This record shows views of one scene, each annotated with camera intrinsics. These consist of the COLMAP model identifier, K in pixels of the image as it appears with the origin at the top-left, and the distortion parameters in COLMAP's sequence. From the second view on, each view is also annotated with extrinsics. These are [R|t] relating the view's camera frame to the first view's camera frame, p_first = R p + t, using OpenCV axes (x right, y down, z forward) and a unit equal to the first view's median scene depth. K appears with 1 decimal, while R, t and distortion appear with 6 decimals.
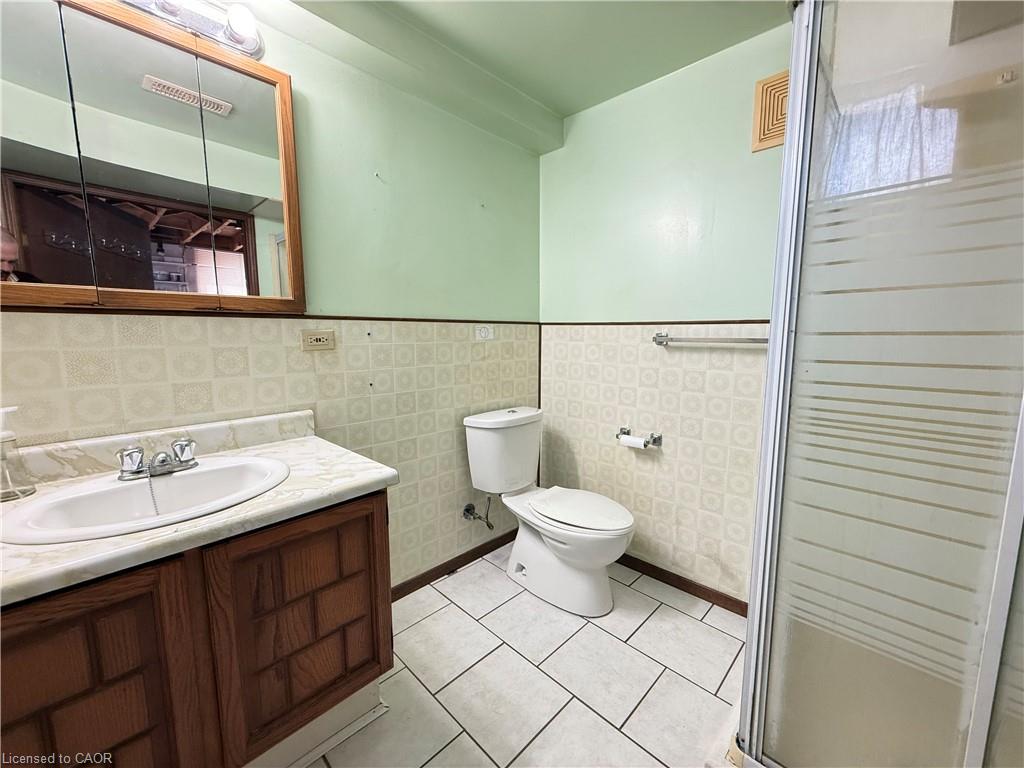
lens RADIAL K [[408.4, 0, 512.7], [0, 408.4, 386.7], [0, 0, 1]] dist [-0.000597, 0.001463]
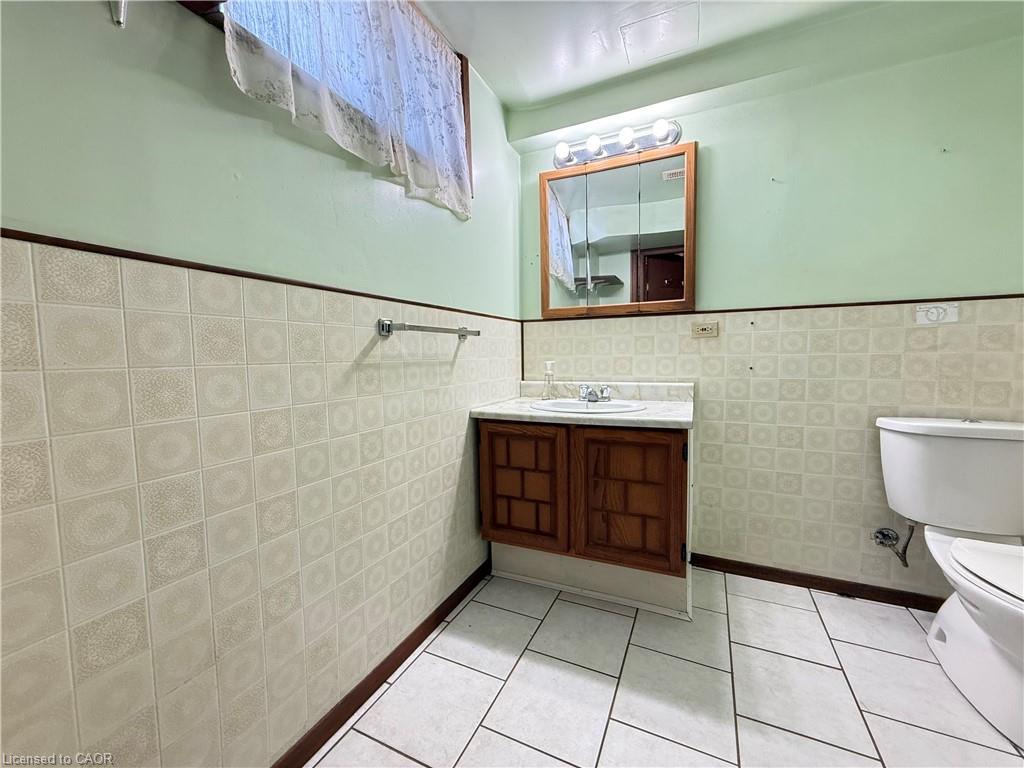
lens RADIAL K [[408.4, 0, 511.4], [0, 408.4, 384.6], [0, 0, 1]] dist [-0.000597, 0.001463]
pose [[0.330429, 0.058511, -0.942016, 0.554726], [-0.112145, 0.993440, 0.022368, 0.099041], [0.937145, 0.098252, 0.334823, 0.009898]]
